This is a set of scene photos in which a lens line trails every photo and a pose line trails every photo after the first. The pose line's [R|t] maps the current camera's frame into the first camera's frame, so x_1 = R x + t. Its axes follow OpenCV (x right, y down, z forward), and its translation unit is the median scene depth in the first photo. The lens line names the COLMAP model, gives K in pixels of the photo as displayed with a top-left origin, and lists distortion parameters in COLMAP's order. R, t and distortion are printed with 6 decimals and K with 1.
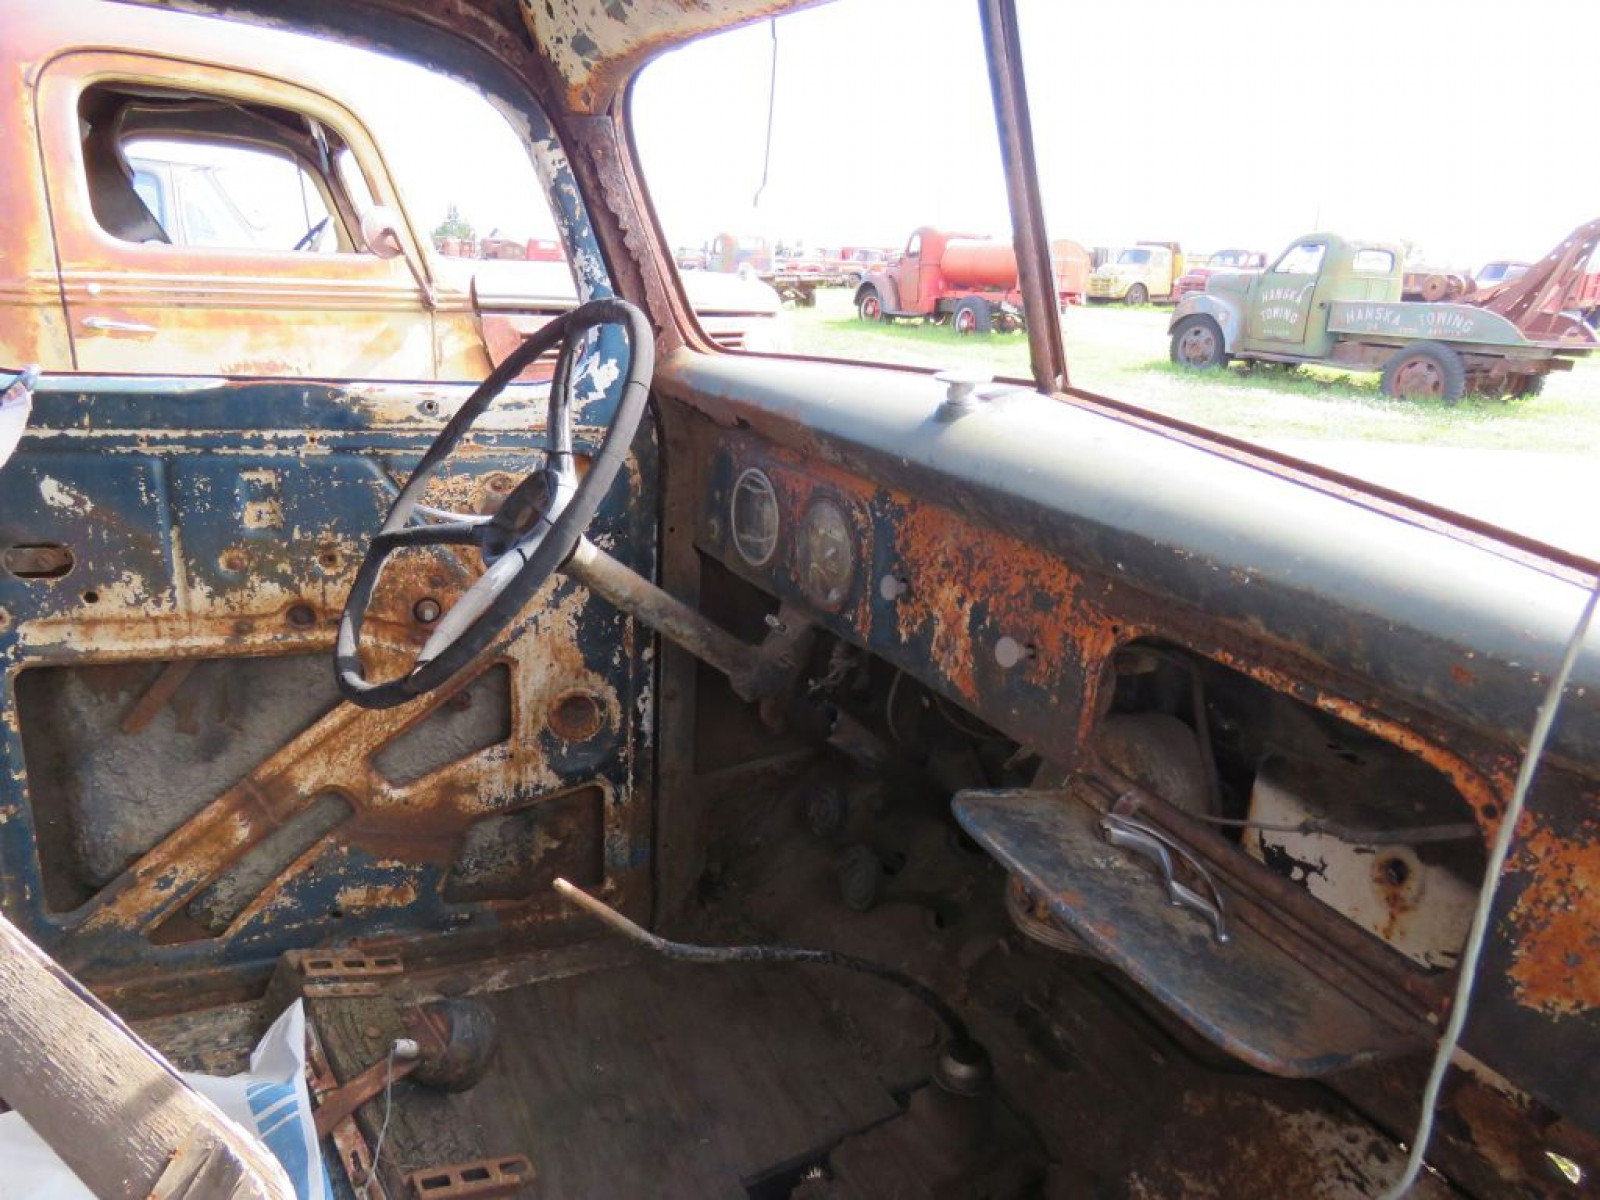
lens RADIAL K [[1023.5, 0, 805.1], [0, 1023.5, 608.3], [0, 0, 1]] dist [-0.006234, -0.000379]
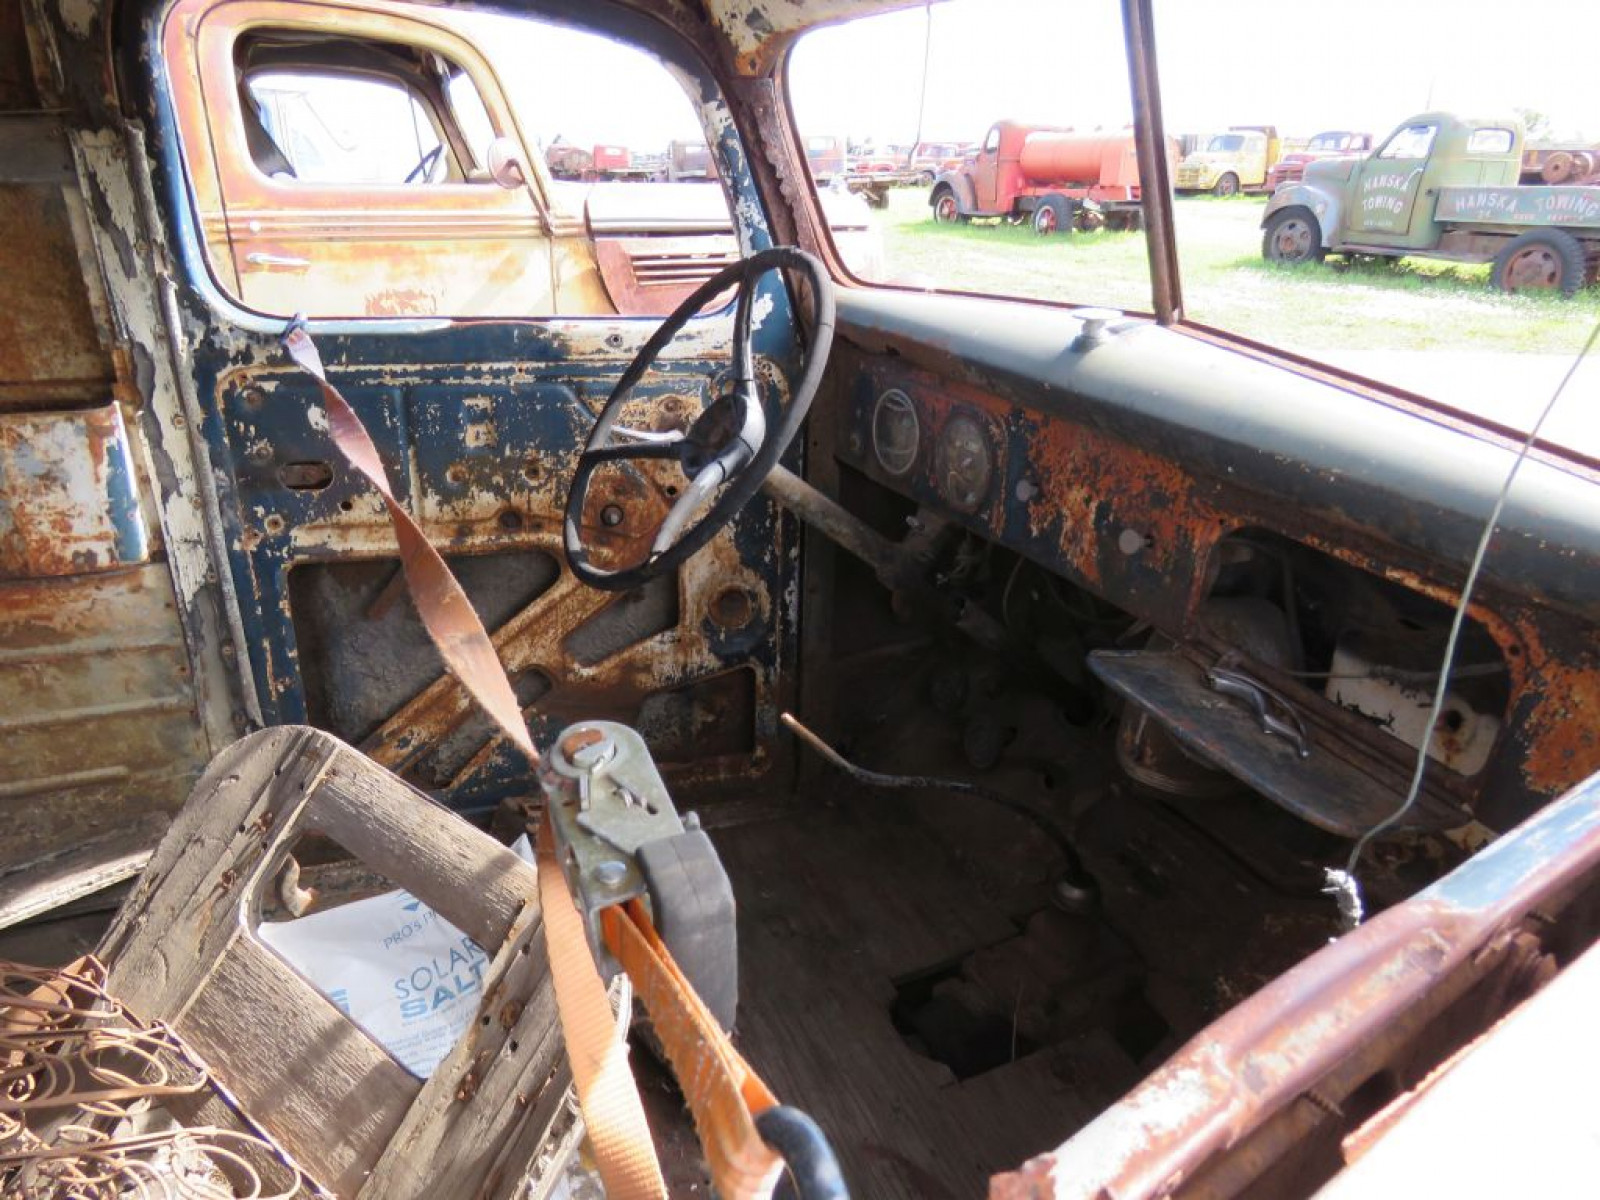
lens RADIAL K [[1023.5, 0, 805.1], [0, 1023.5, 604.4], [0, 0, 1]] dist [-0.006234, -0.000379]
pose [[0.997528, -0.001607, -0.070258, -0.070786], [0.007385, 0.996599, 0.082071, 0.009714], [0.069887, -0.082387, 0.994147, -0.170507]]
